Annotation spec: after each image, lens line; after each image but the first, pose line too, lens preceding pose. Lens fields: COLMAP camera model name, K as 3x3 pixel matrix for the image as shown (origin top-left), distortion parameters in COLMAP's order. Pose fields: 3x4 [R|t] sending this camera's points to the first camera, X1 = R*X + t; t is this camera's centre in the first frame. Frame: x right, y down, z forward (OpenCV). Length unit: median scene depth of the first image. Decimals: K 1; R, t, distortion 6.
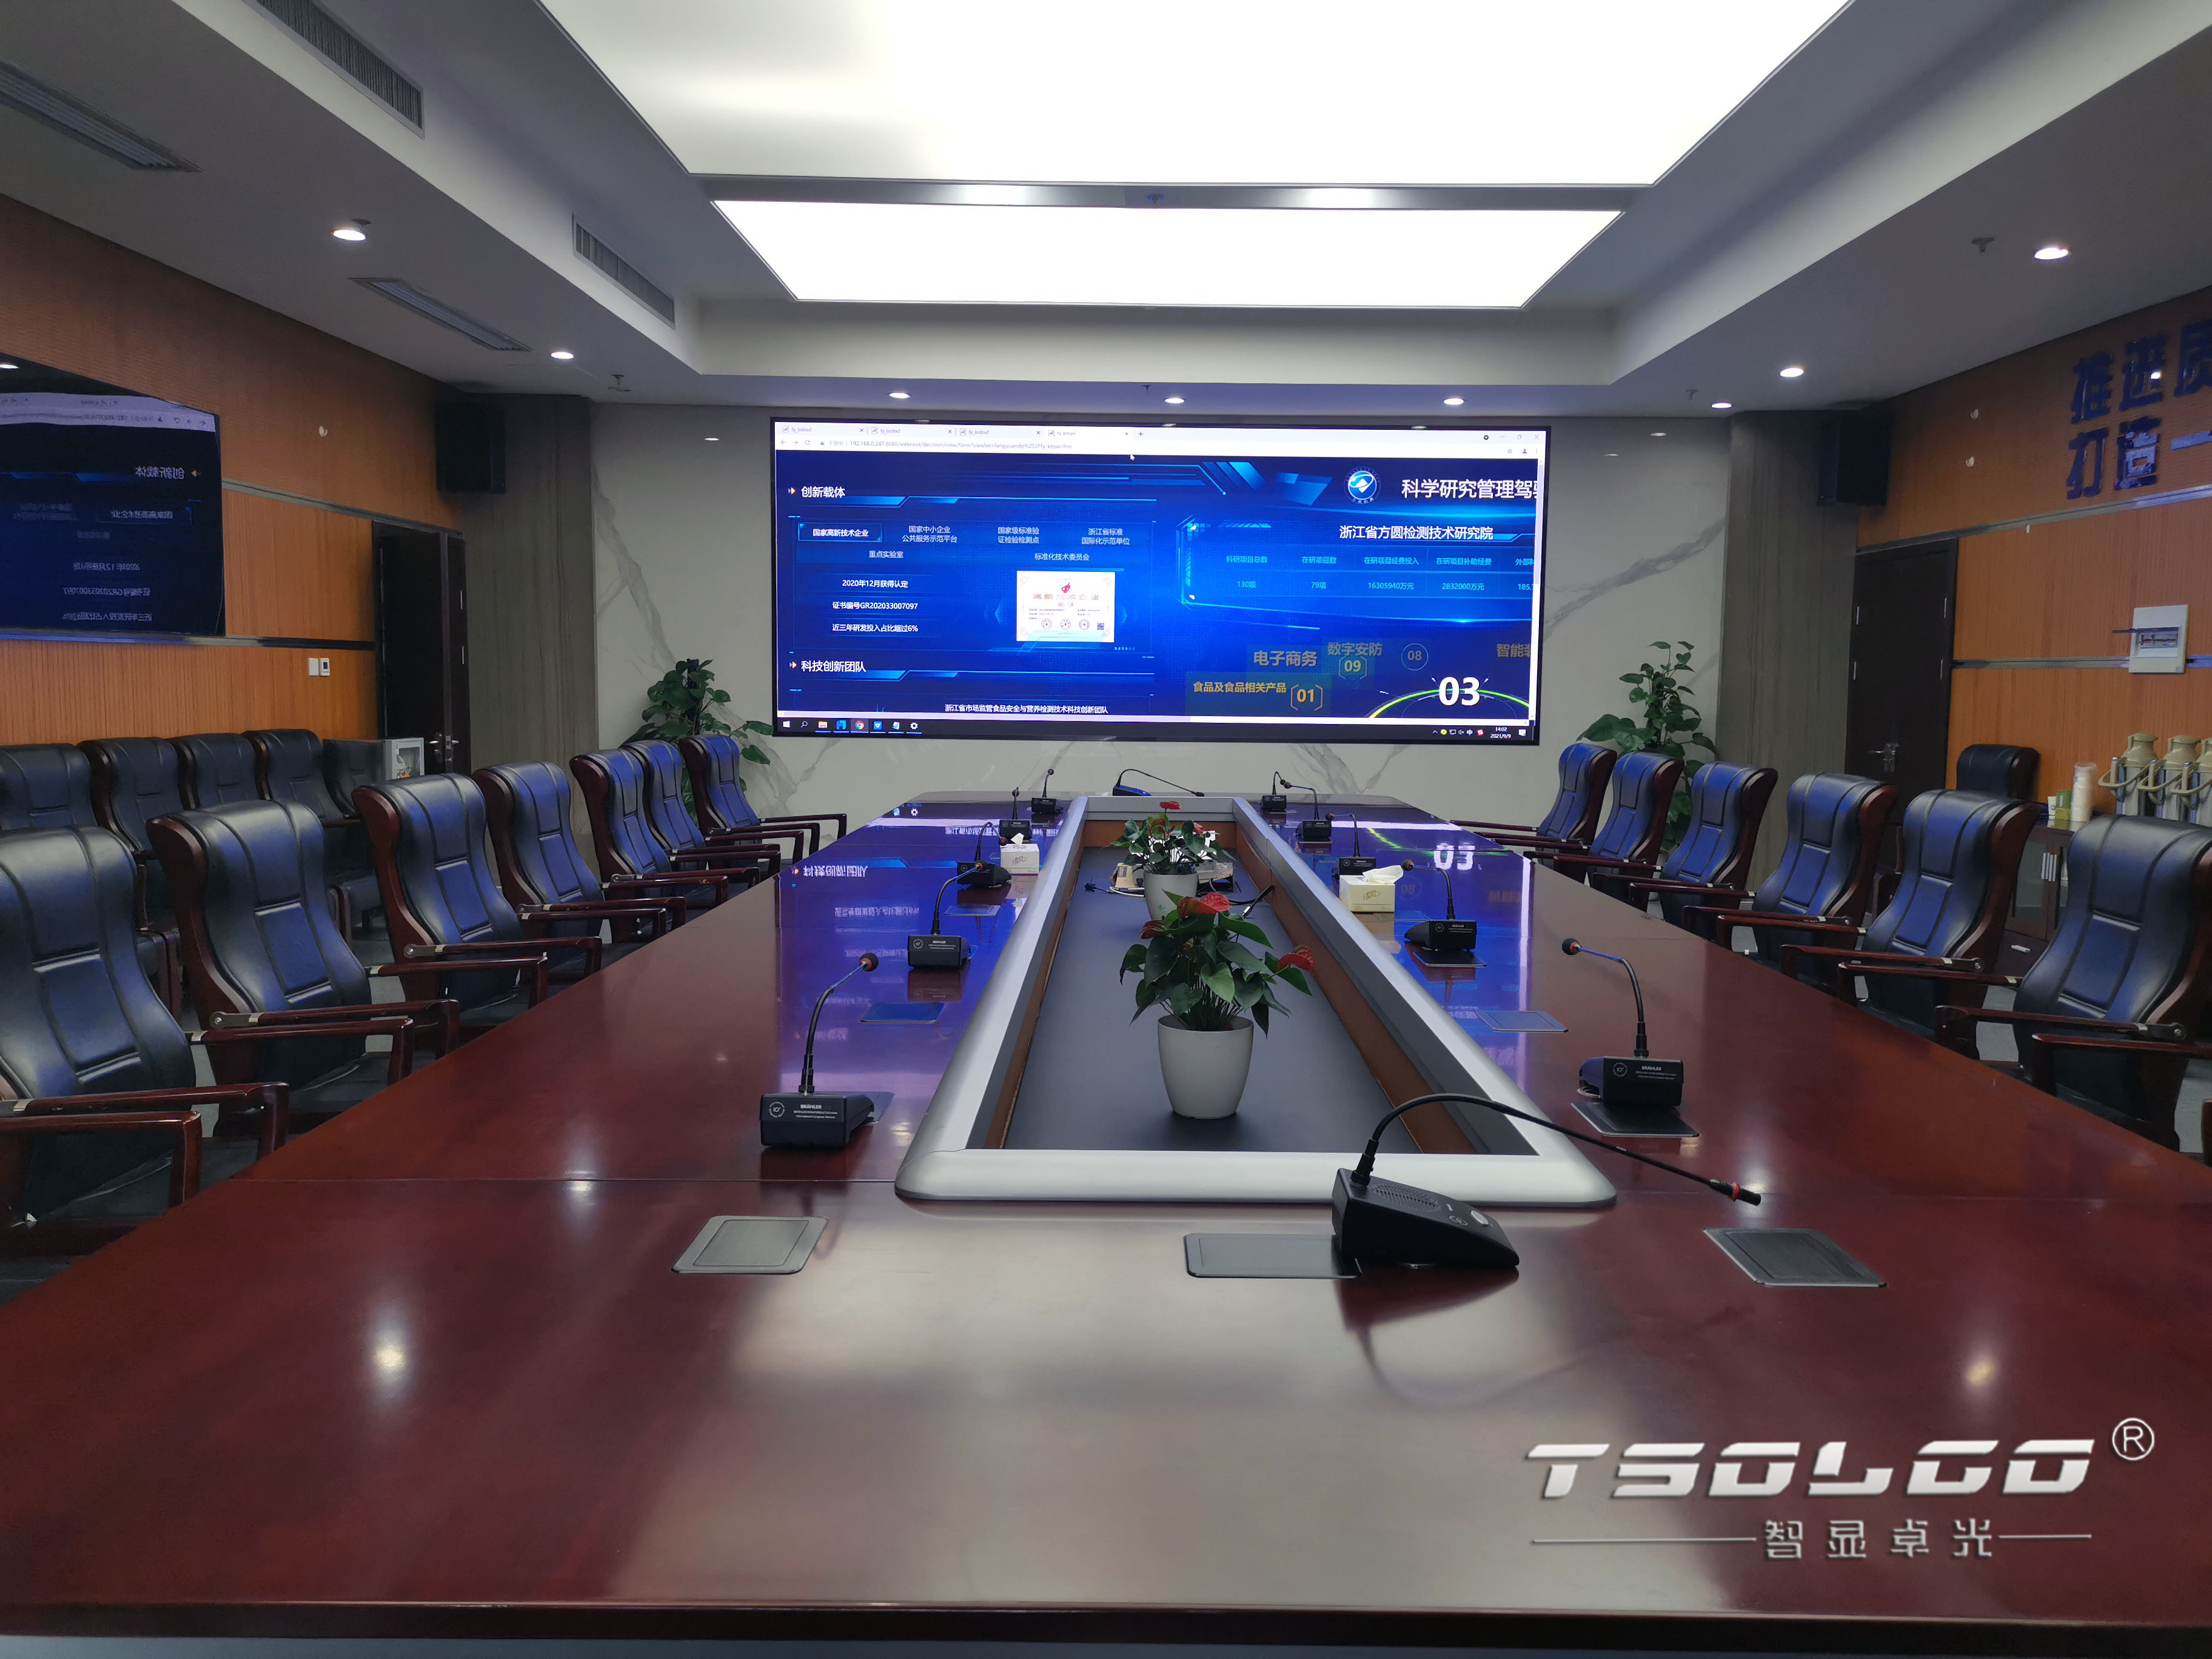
lens RADIAL K [[1707.4, 0, 1118.4], [0, 1707.4, 832.0], [0, 0, 1]] dist [0.046674, -0.039408]
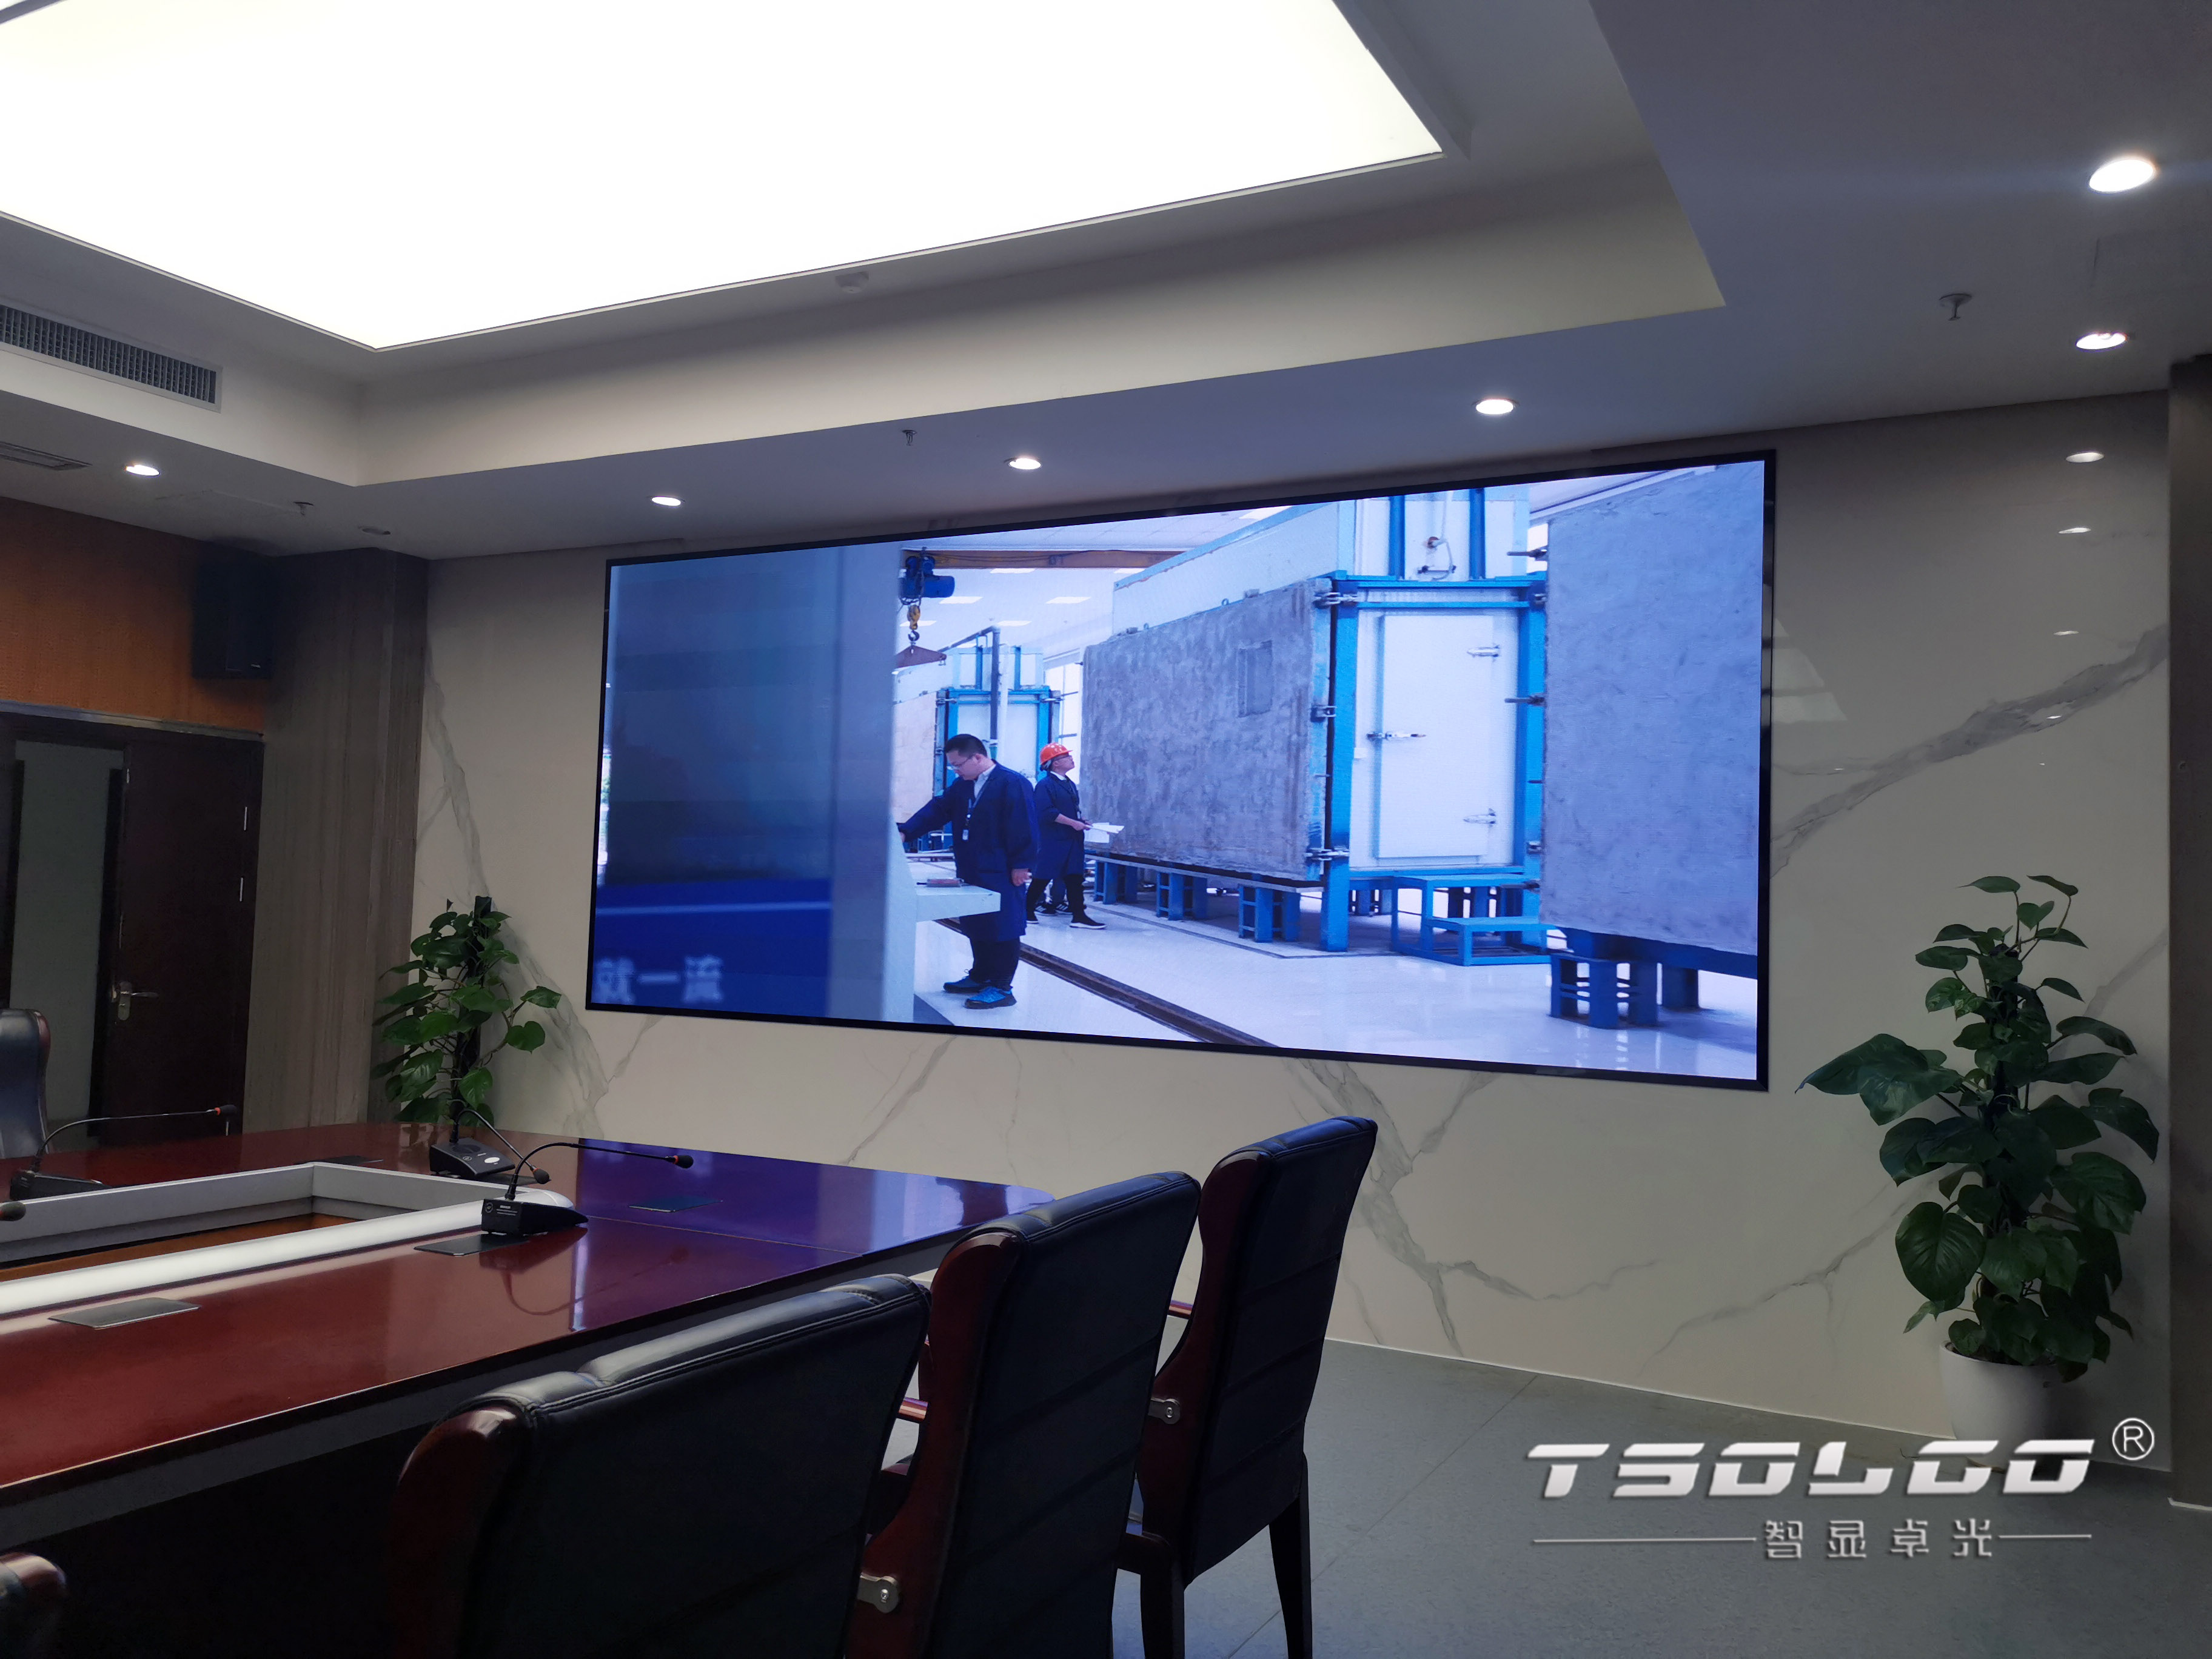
lens RADIAL K [[1707.4, 0, 1116.5], [0, 1707.4, 833.8], [0, 0, 1]] dist [0.046674, -0.039408]
pose [[0.887081, -0.007879, -0.461546, 0.309930], [-0.062859, 0.988479, -0.137688, -0.044545], [0.457313, 0.151153, 0.876366, 0.486777]]
